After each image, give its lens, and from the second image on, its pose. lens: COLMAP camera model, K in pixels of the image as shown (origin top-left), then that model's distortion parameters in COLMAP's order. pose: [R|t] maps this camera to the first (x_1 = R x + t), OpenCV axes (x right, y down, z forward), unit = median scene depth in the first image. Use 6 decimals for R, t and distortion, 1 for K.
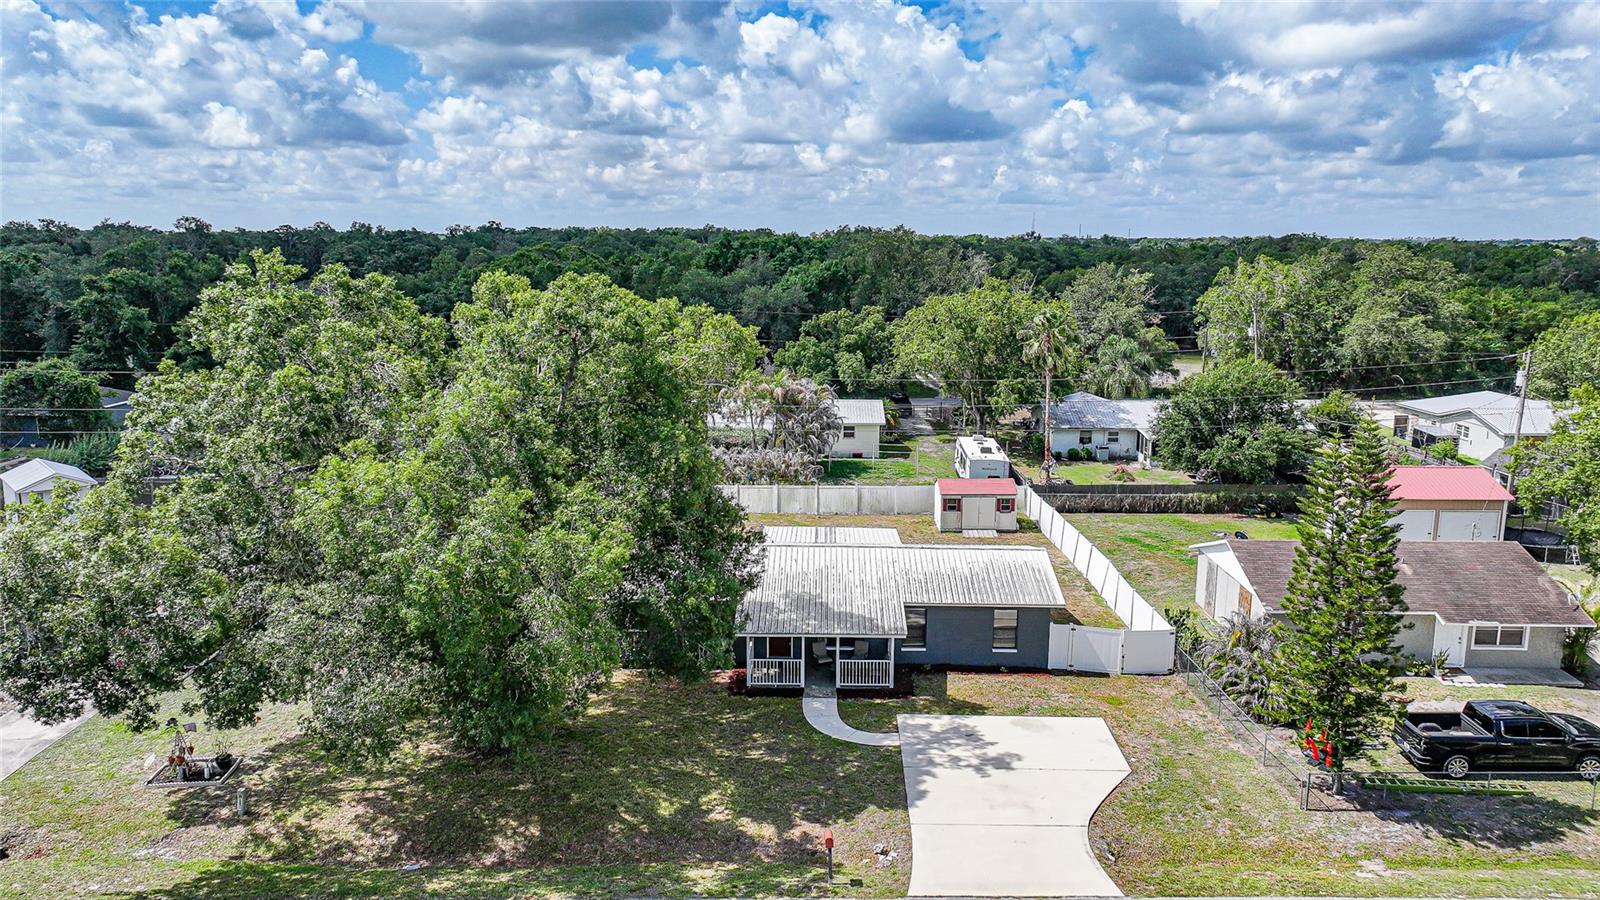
lens RADIAL K [[1123.4, 0, 805.8], [0, 1123.4, 445.5], [0, 0, 1]] dist [-0.011755, 0.025740]
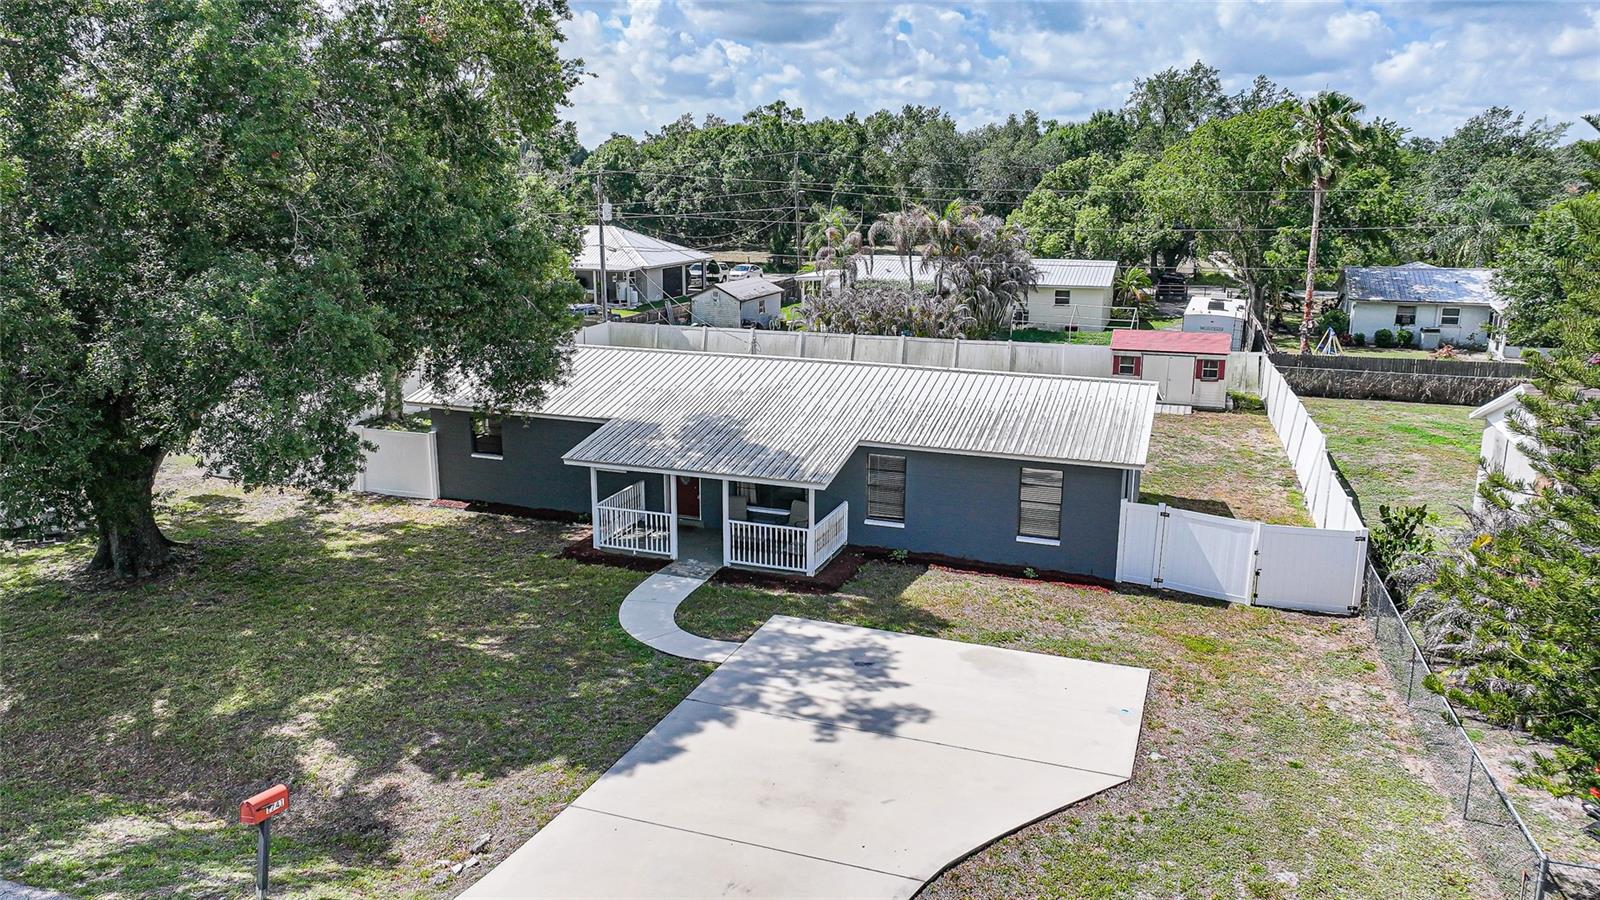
lens RADIAL K [[1123.4, 0, 805.8], [0, 1123.4, 445.5], [0, 0, 1]] dist [-0.011755, 0.025740]
pose [[0.945452, 0.073011, -0.317474, 0.267000], [-0.057744, 0.996689, 0.057248, 0.119082], [0.320603, -0.035793, 0.946537, 0.464185]]
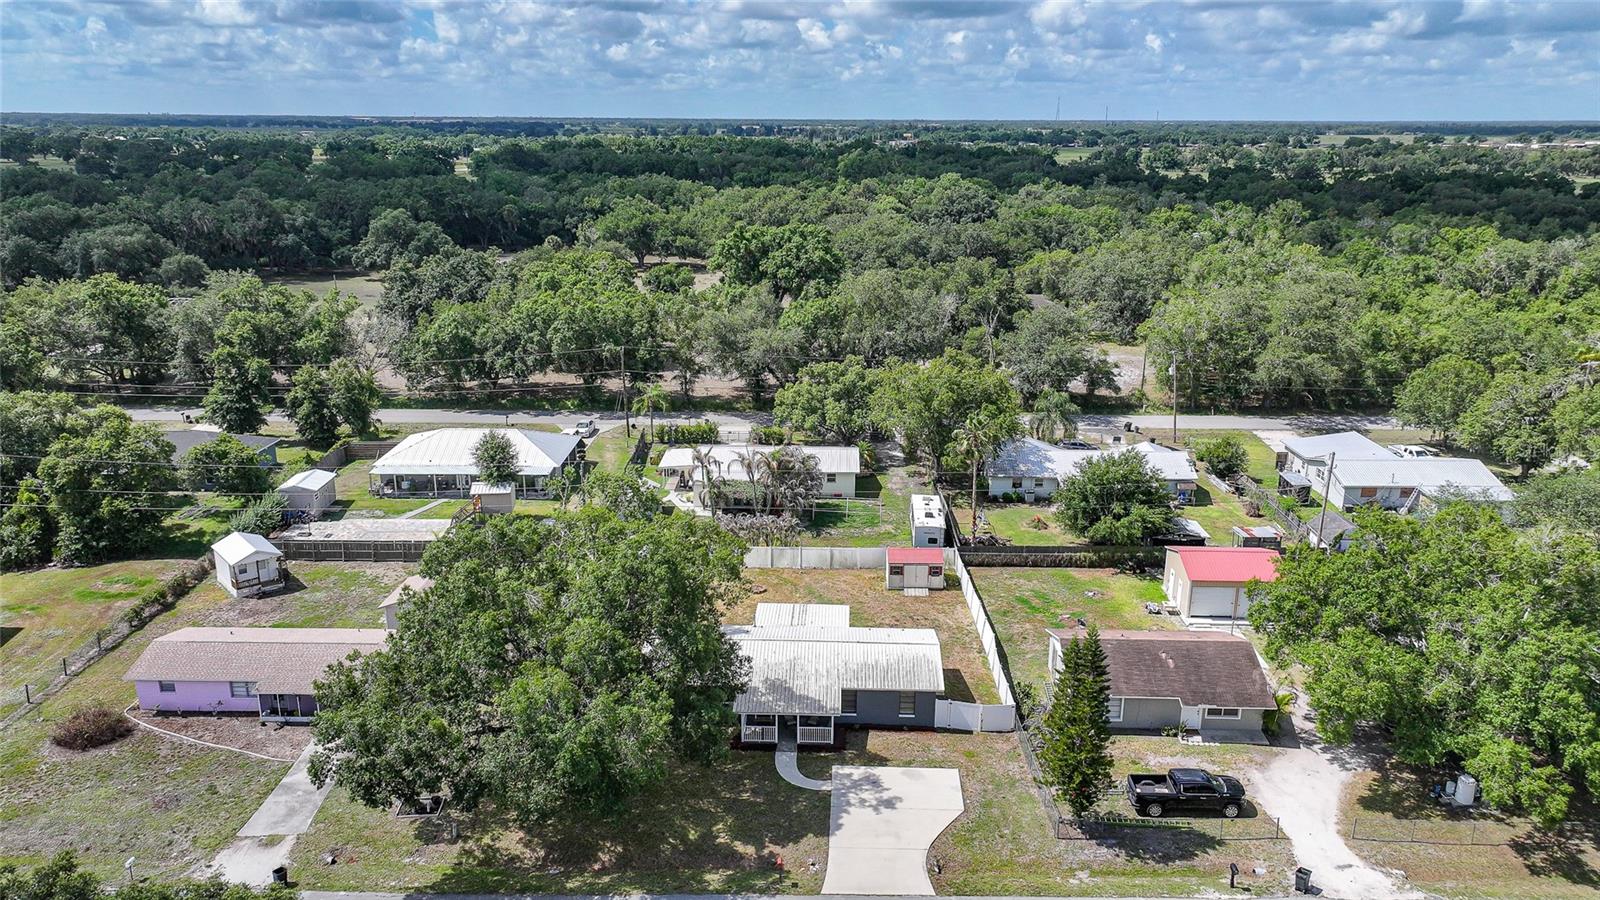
lens RADIAL K [[1127.0, 0, 804.8], [0, 1127.0, 431.3], [0, 0, 1]] dist [-0.000602, 0.019117]
pose [[0.999822, 0.002847, -0.018661, 0.069256], [-0.001146, 0.995892, 0.090541, -0.390813], [0.018842, -0.090504, 0.995718, -0.588057]]
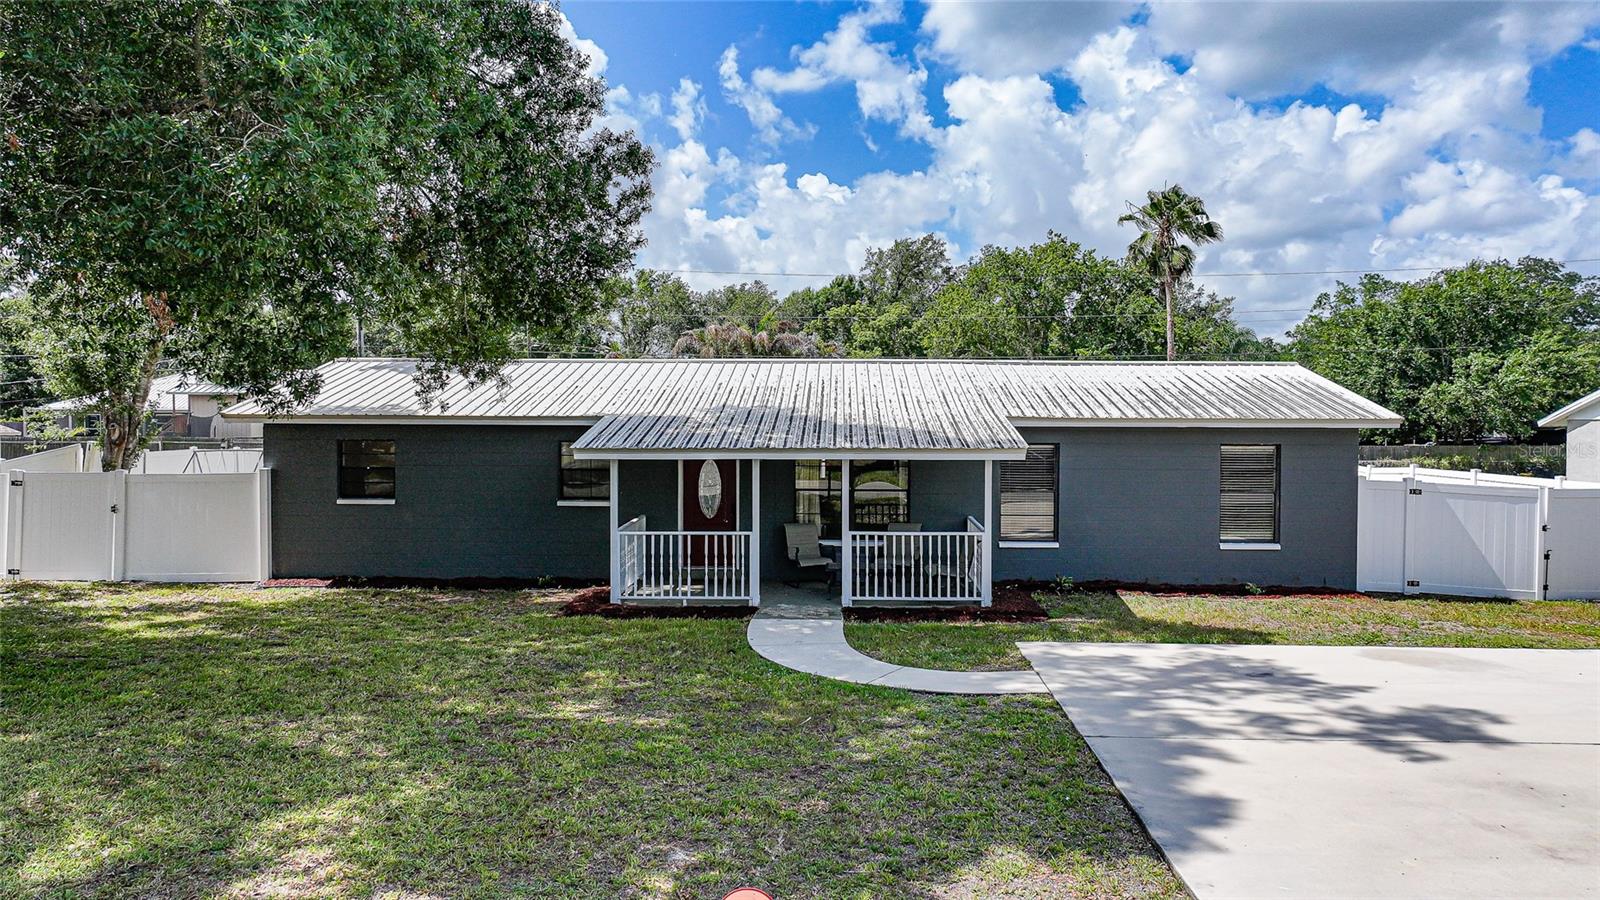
lens RADIAL K [[1123.4, 0, 805.8], [0, 1123.4, 445.5], [0, 0, 1]] dist [-0.011755, 0.025740]
pose [[0.999908, -0.003228, -0.013160, 0.019760], [0.001177, 0.988231, -0.152968, 0.229991], [0.013499, 0.152938, 0.988144, 0.639387]]
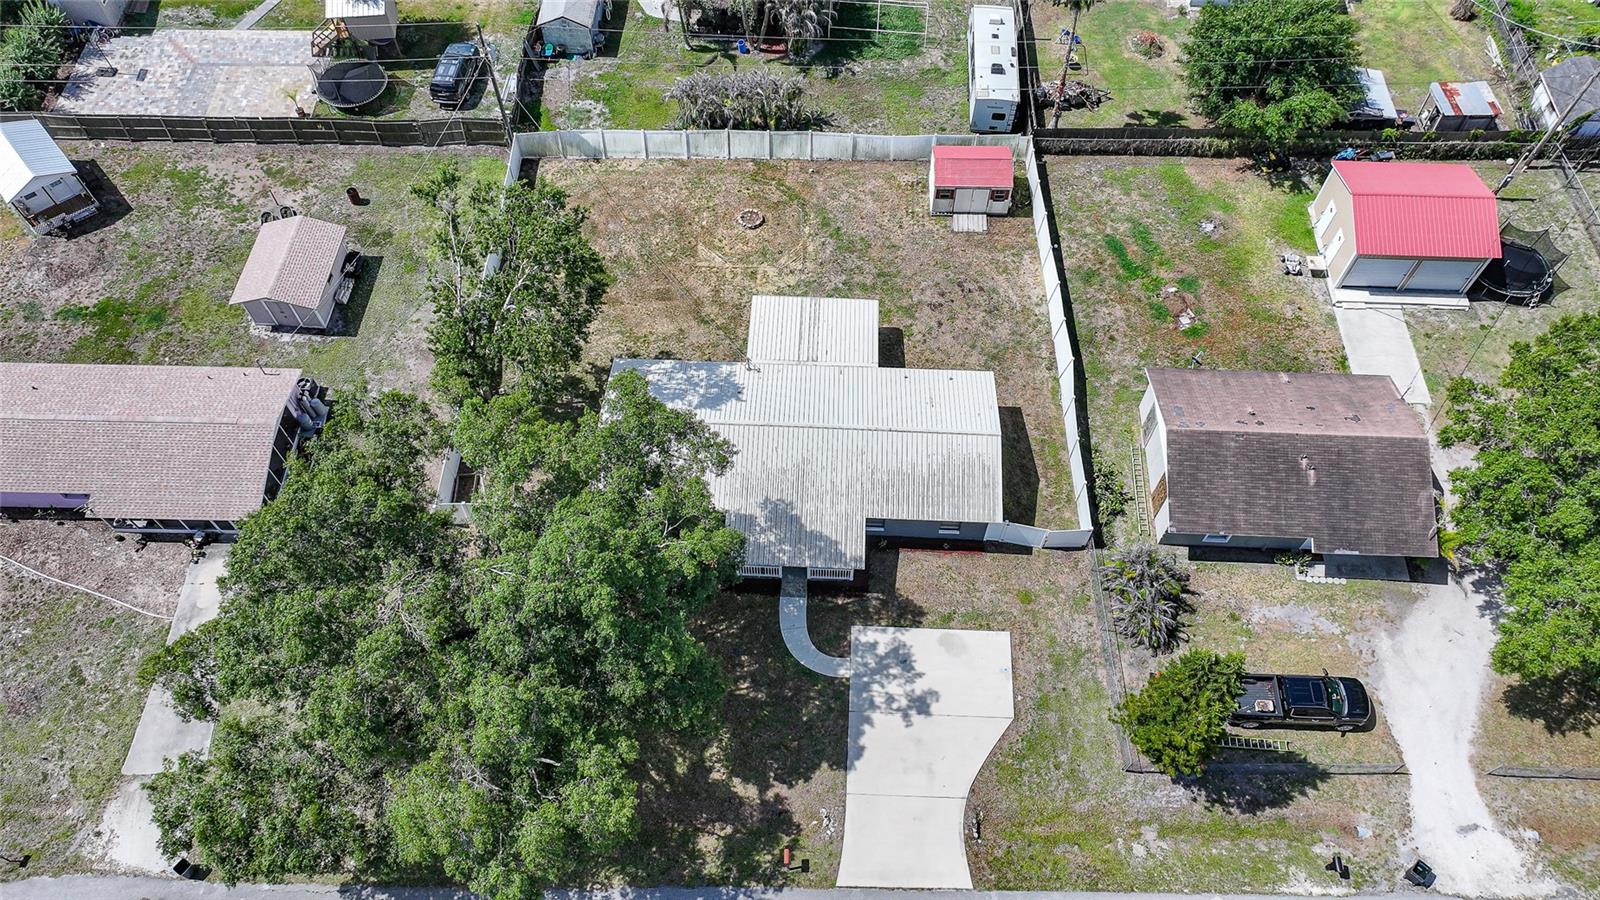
lens RADIAL K [[1127.0, 0, 804.8], [0, 1127.0, 431.3], [0, 0, 1]] dist [-0.000602, 0.019117]
pose [[0.999727, 0.019061, -0.013489, 0.039078], [-0.002931, 0.675531, 0.737325, -0.864297], [0.023166, -0.737085, 0.675403, 0.280358]]
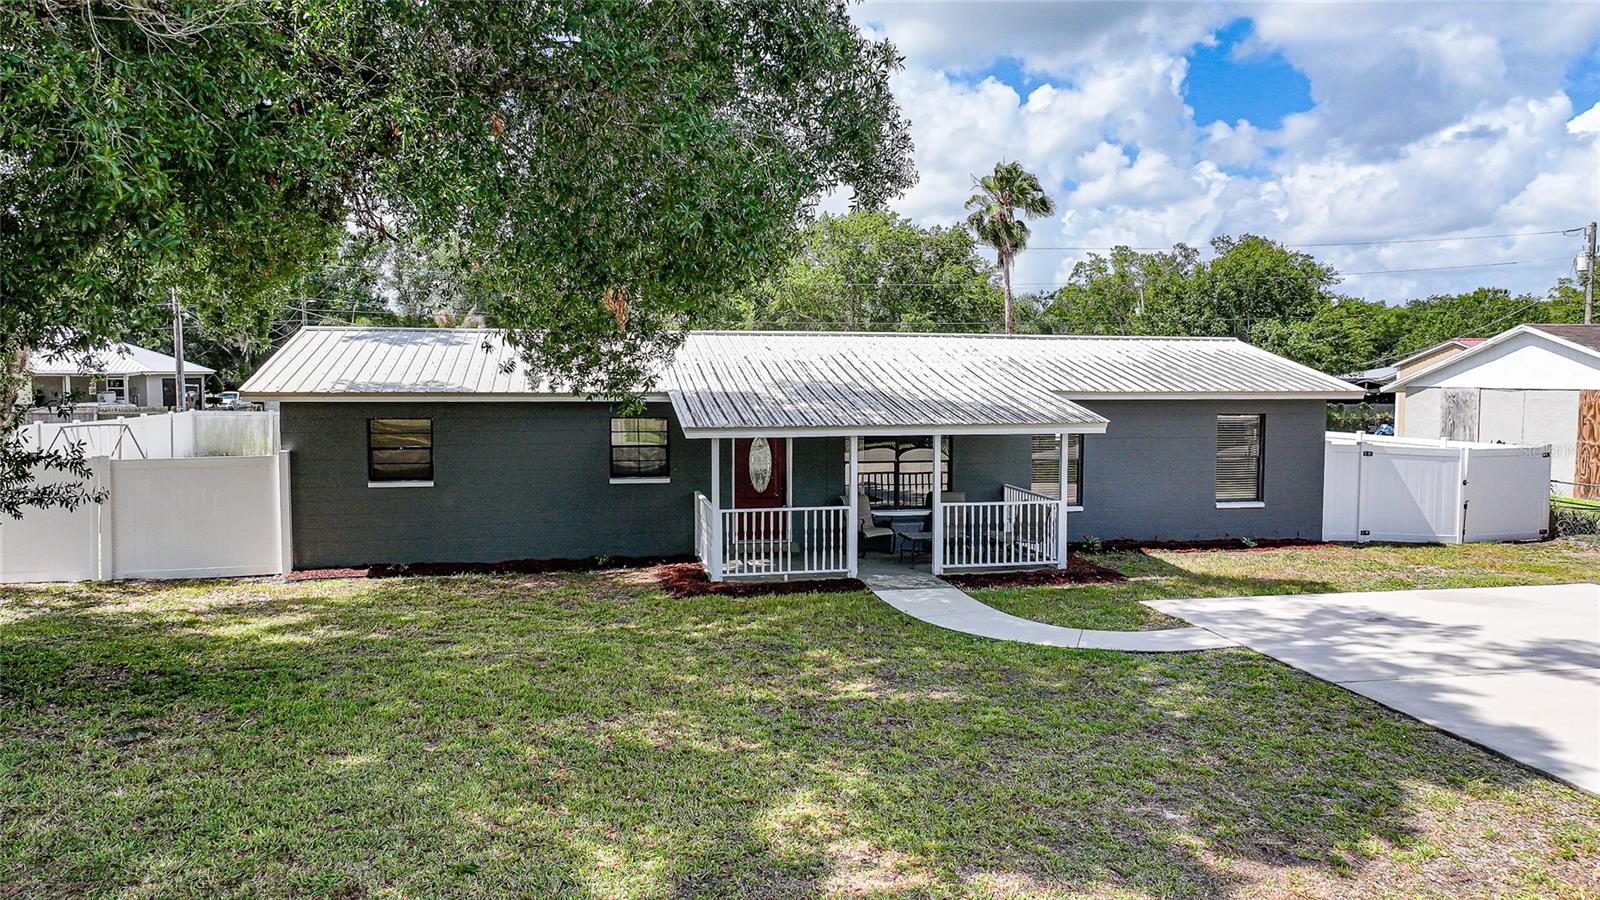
lens RADIAL K [[1123.4, 0, 805.8], [0, 1123.4, 445.5], [0, 0, 1]] dist [-0.011755, 0.025740]
pose [[0.975004, -0.019090, 0.221366, -0.112275], [0.044425, 0.992934, -0.110043, 0.221540], [-0.217701, 0.117126, 0.968962, 0.642354]]
